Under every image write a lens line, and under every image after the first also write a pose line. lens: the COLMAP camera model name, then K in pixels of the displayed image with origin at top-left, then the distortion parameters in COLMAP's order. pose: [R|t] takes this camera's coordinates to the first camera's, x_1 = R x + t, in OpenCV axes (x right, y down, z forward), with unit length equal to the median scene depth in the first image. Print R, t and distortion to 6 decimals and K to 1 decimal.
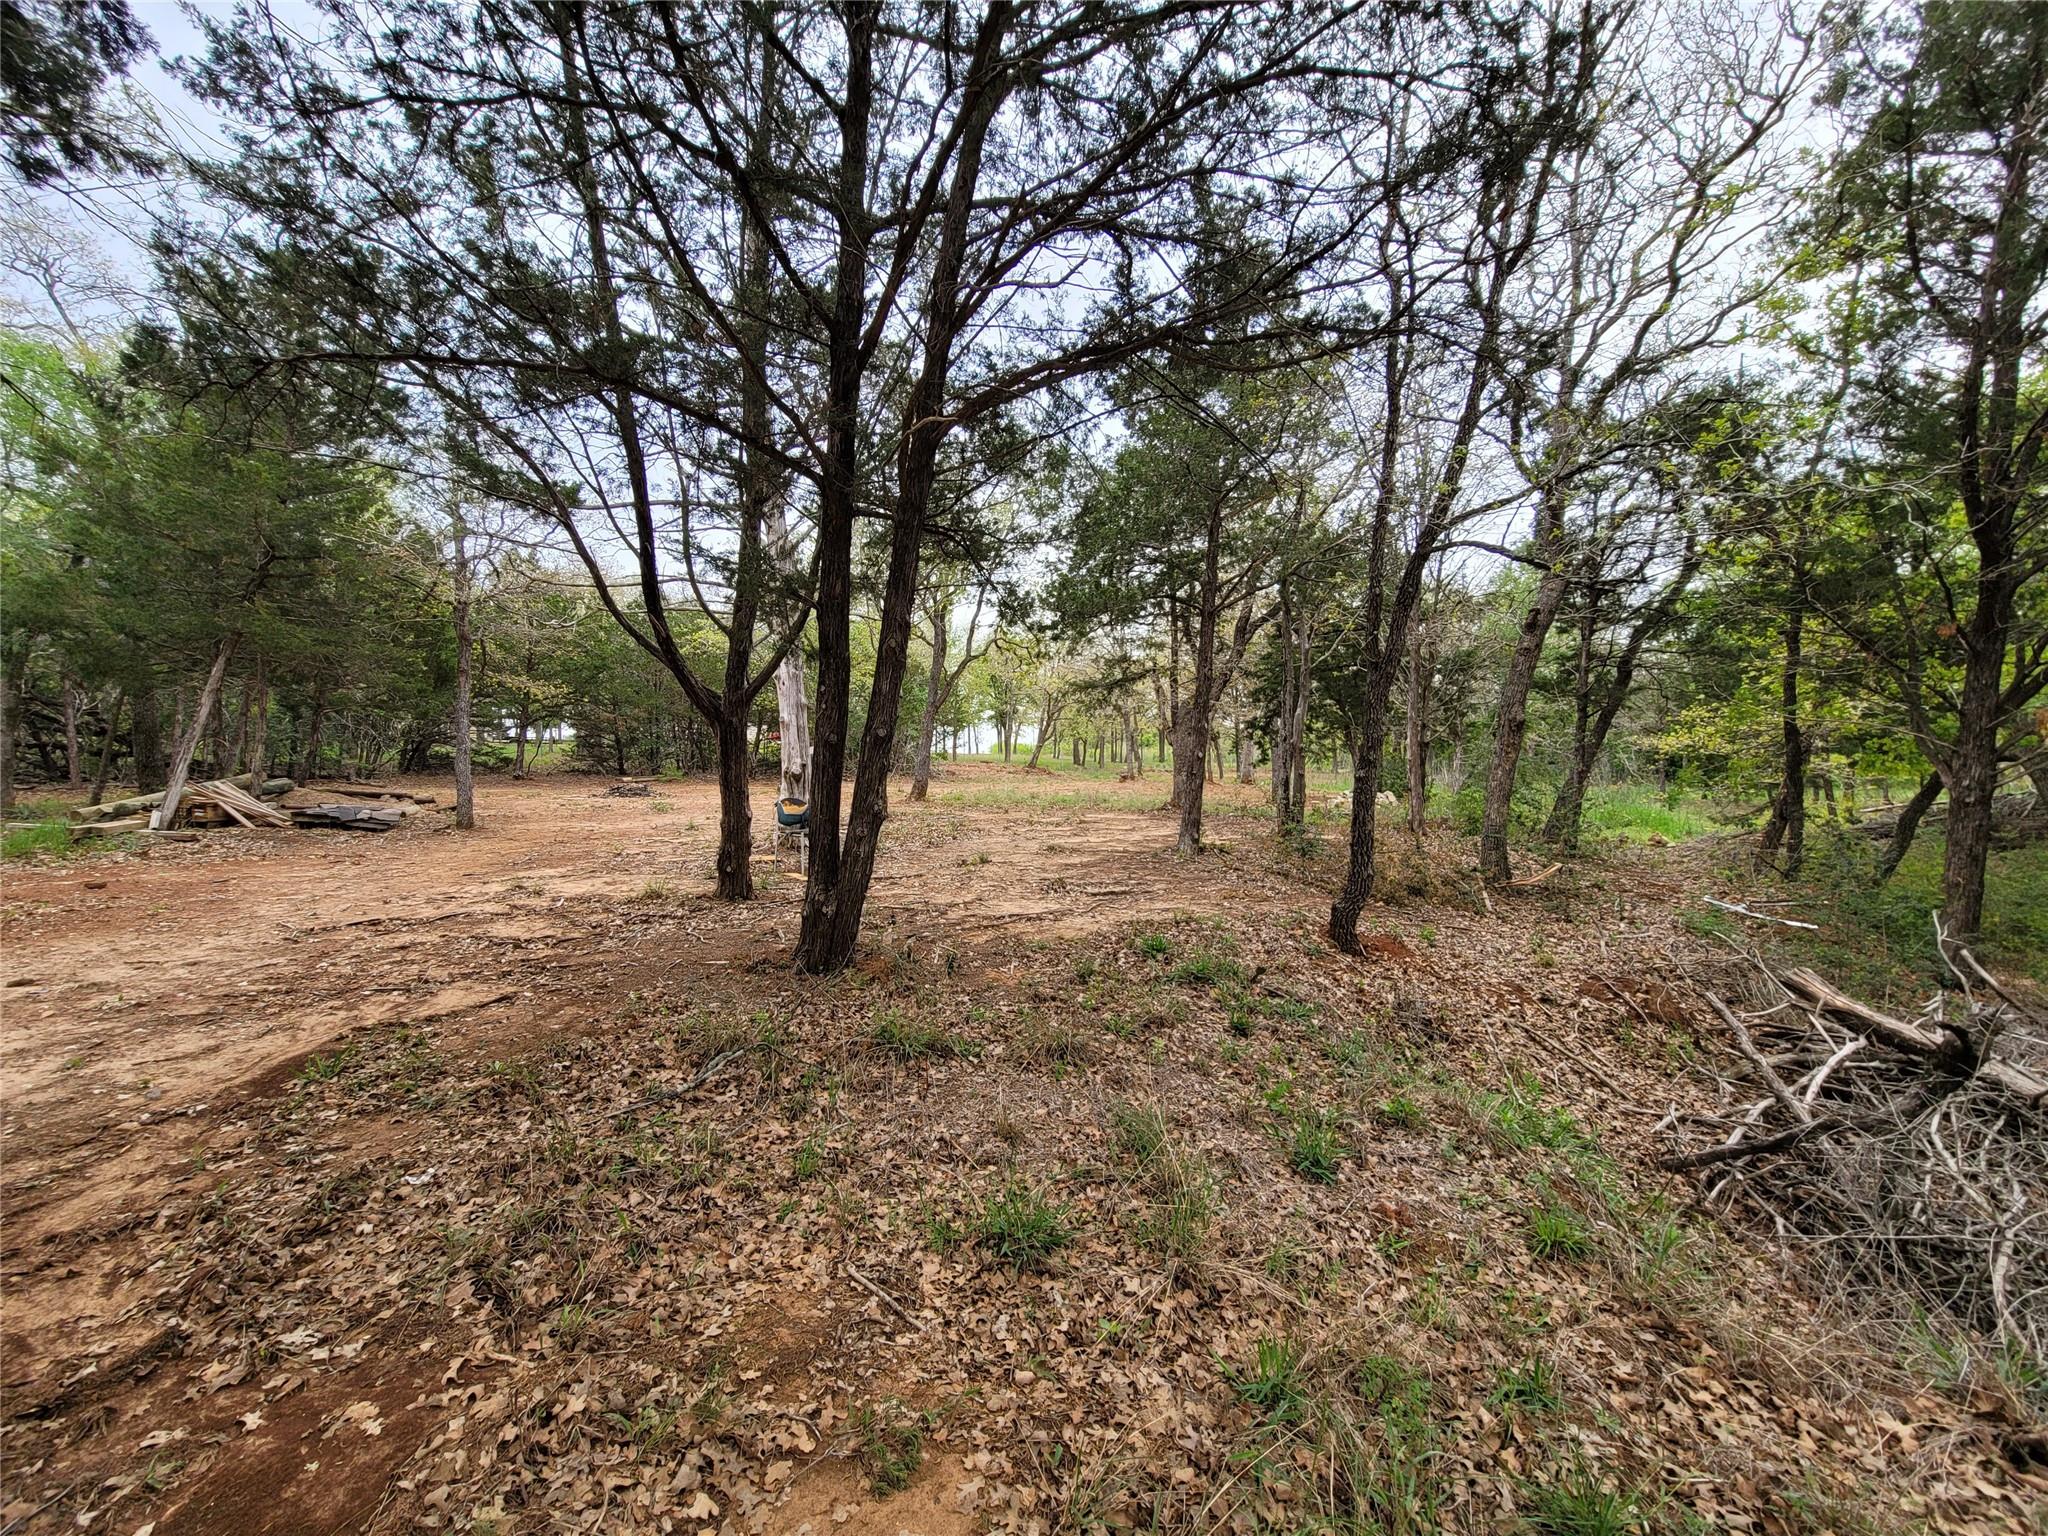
lens RADIAL K [[840.4, 0, 1024.9], [0, 840.4, 772.9], [0, 0, 1]] dist [-0.006592, 0.001580]
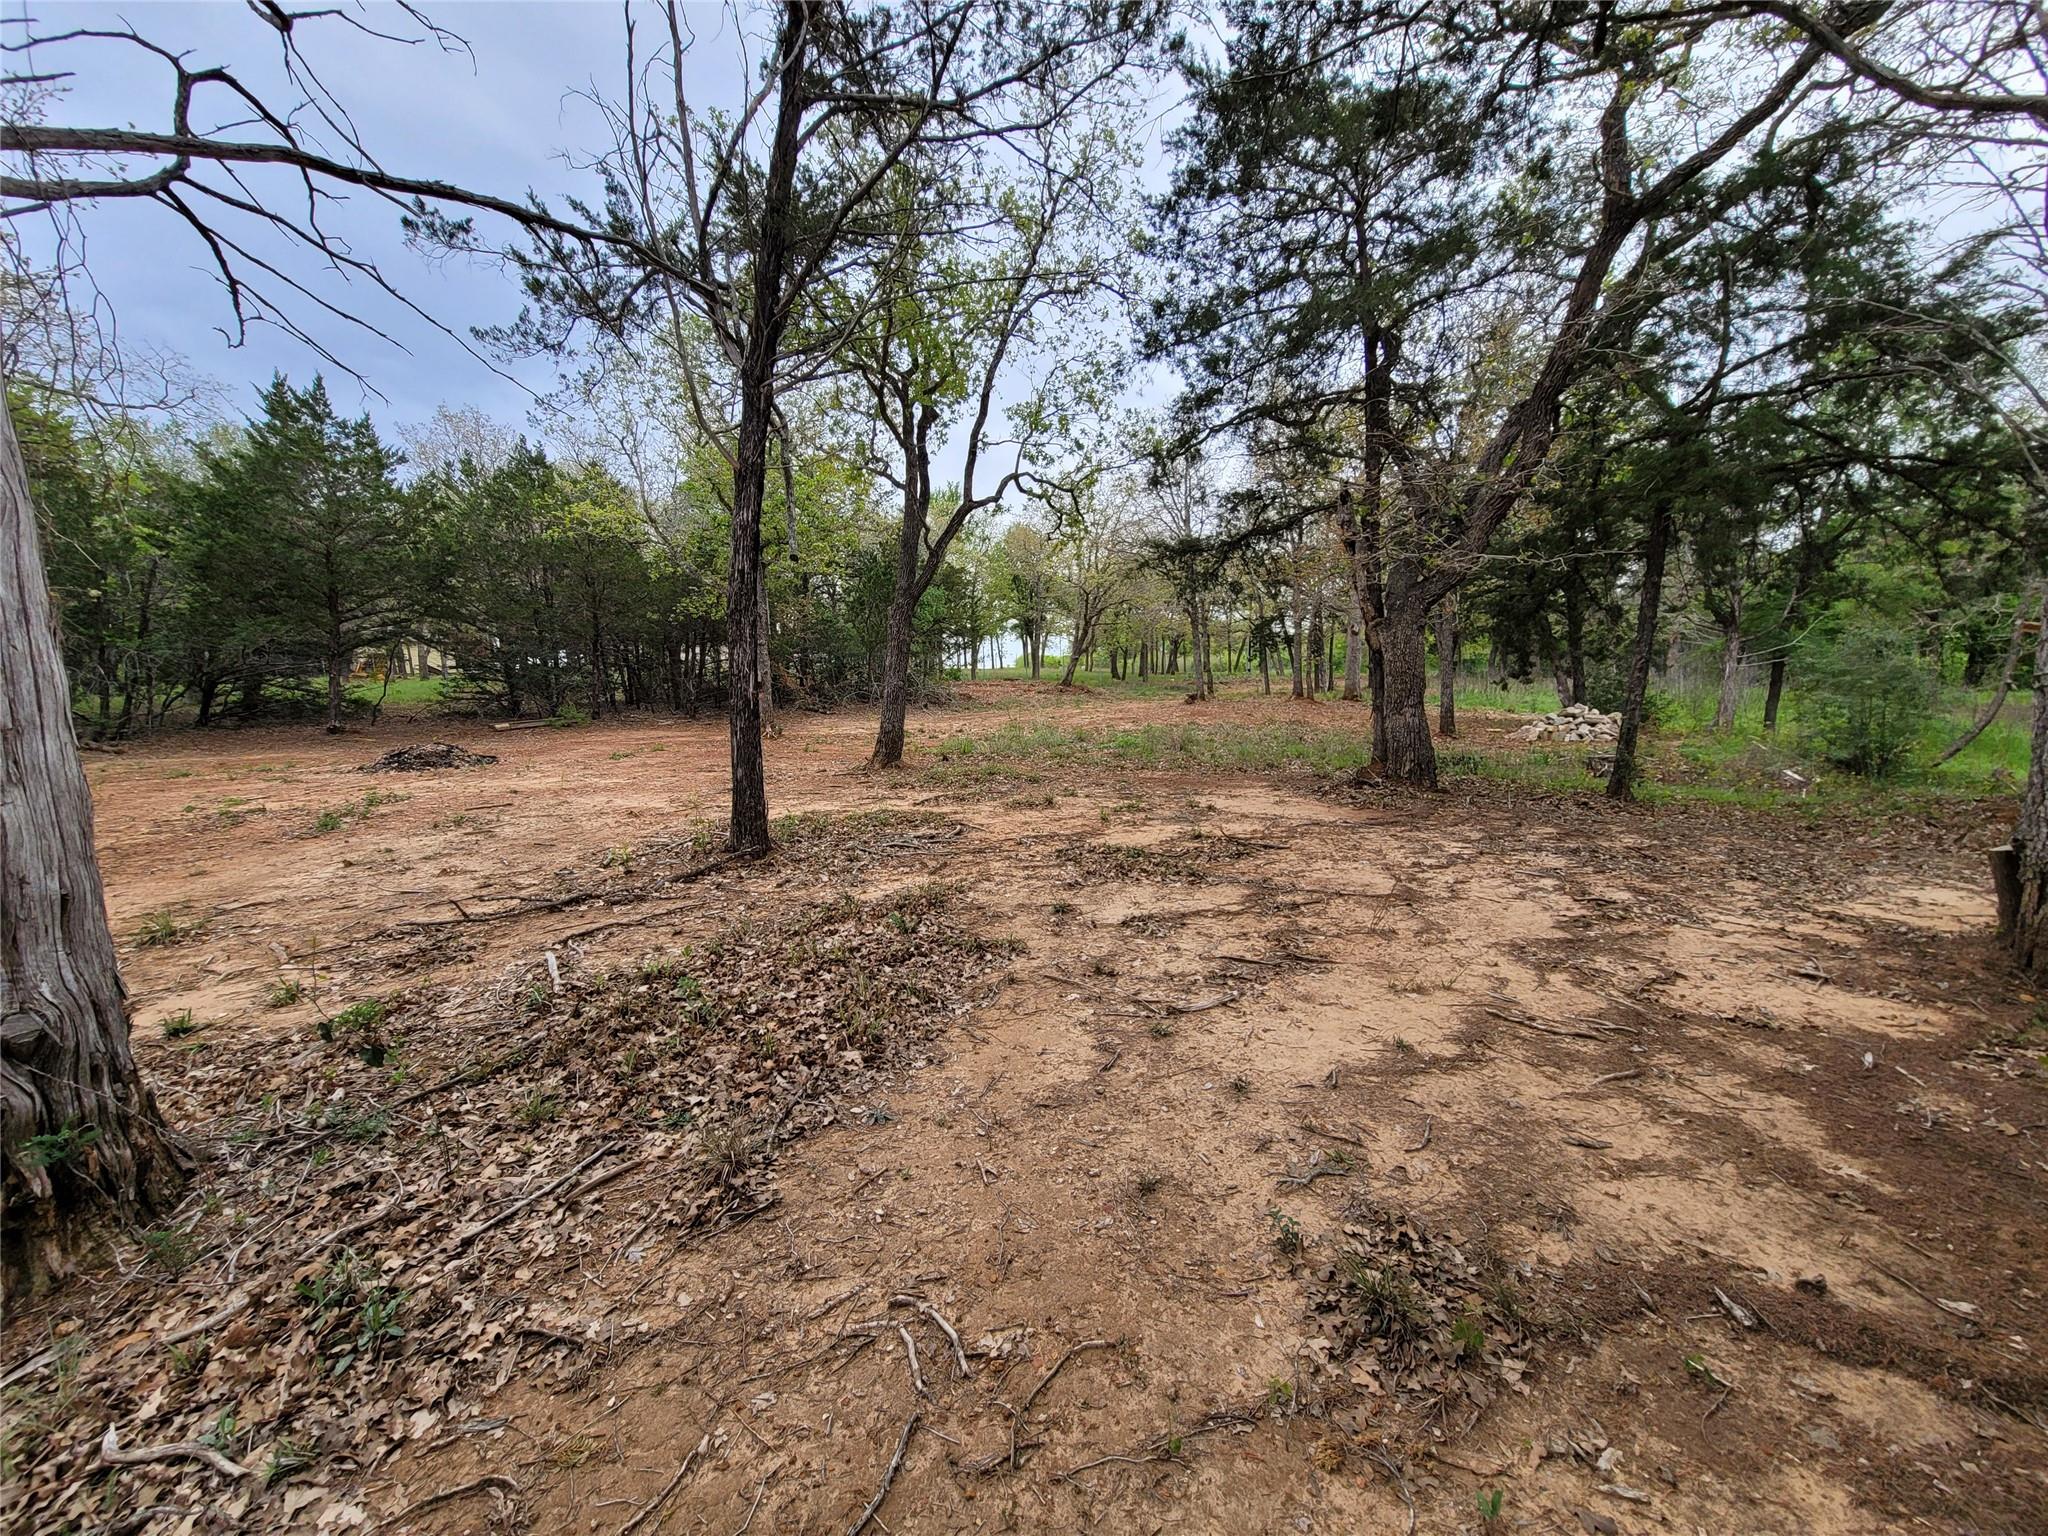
lens RADIAL K [[840.4, 0, 1020.9], [0, 840.4, 767.6], [0, 0, 1]] dist [-0.006592, 0.001580]
pose [[0.998915, -0.025449, -0.038990, -0.006365], [0.029180, 0.994726, 0.098325, -0.008039], [0.036282, -0.099356, 0.994390, 0.174627]]
